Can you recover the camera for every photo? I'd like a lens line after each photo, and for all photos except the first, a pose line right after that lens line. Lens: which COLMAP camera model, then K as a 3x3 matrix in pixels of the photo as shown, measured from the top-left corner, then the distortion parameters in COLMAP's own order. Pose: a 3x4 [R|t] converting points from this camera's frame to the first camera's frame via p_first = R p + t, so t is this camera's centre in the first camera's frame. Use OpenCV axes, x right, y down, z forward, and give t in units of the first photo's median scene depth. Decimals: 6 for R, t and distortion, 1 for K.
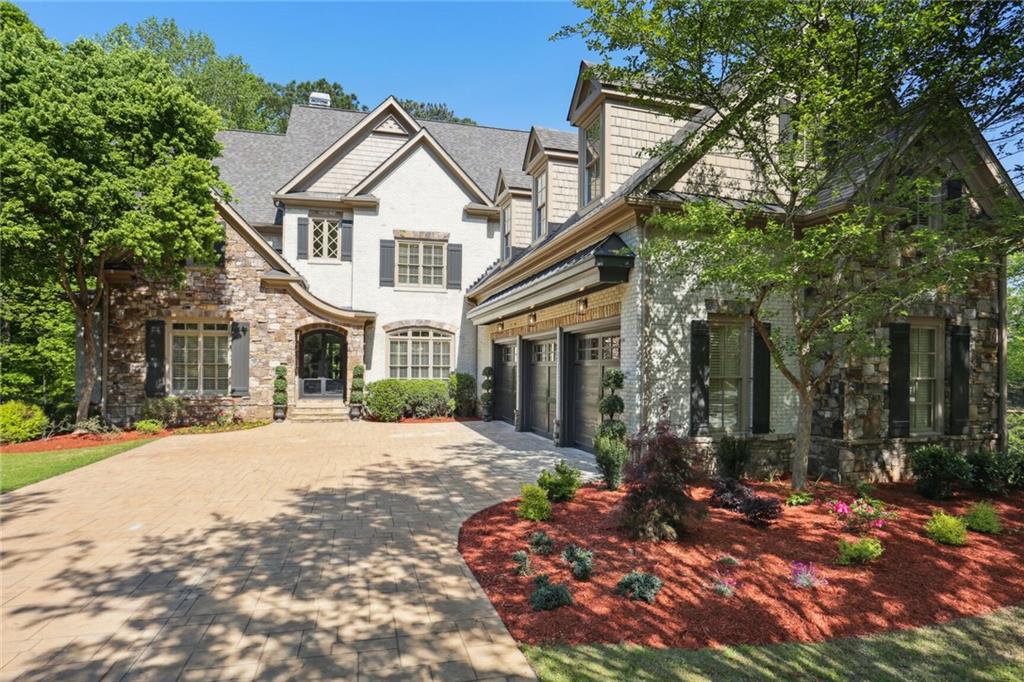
lens RADIAL K [[548.4, 0, 512.0], [0, 548.4, 341.0], [0, 0, 1]] dist [-0.041389, 0.023396]
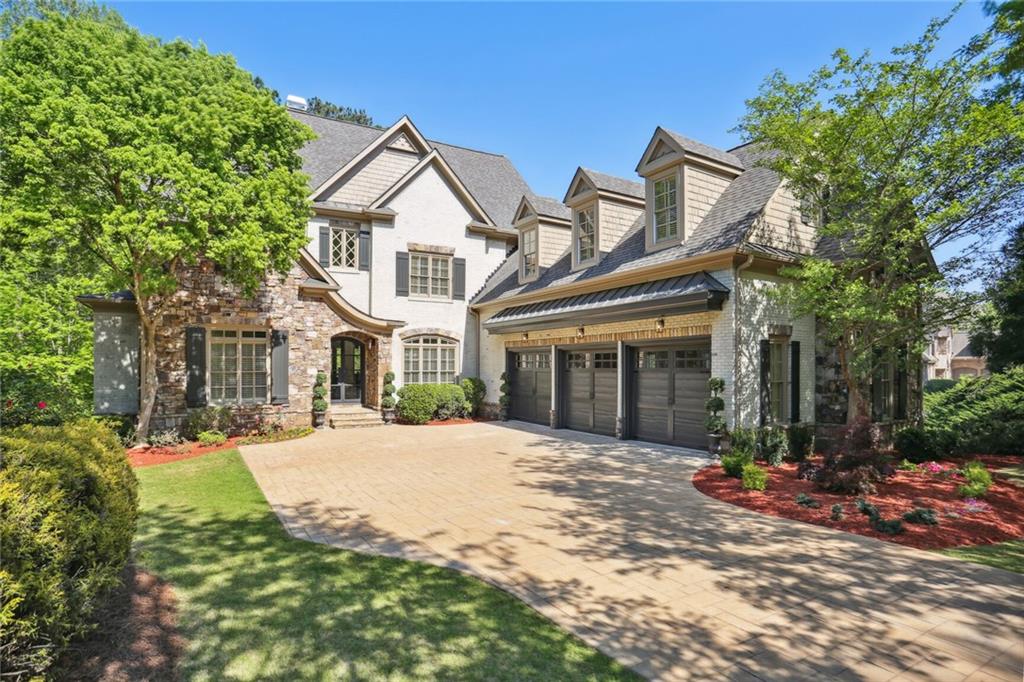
lens RADIAL K [[527.5, 0, 512.0], [0, 527.5, 341.0], [0, 0, 1]] dist [-0.047014, 0.000767]
pose [[0.964046, 0.006703, 0.265652, -0.340854], [-0.006830, 0.999977, -0.000446, -0.016502], [-0.265649, -0.001385, 0.964069, -0.040040]]
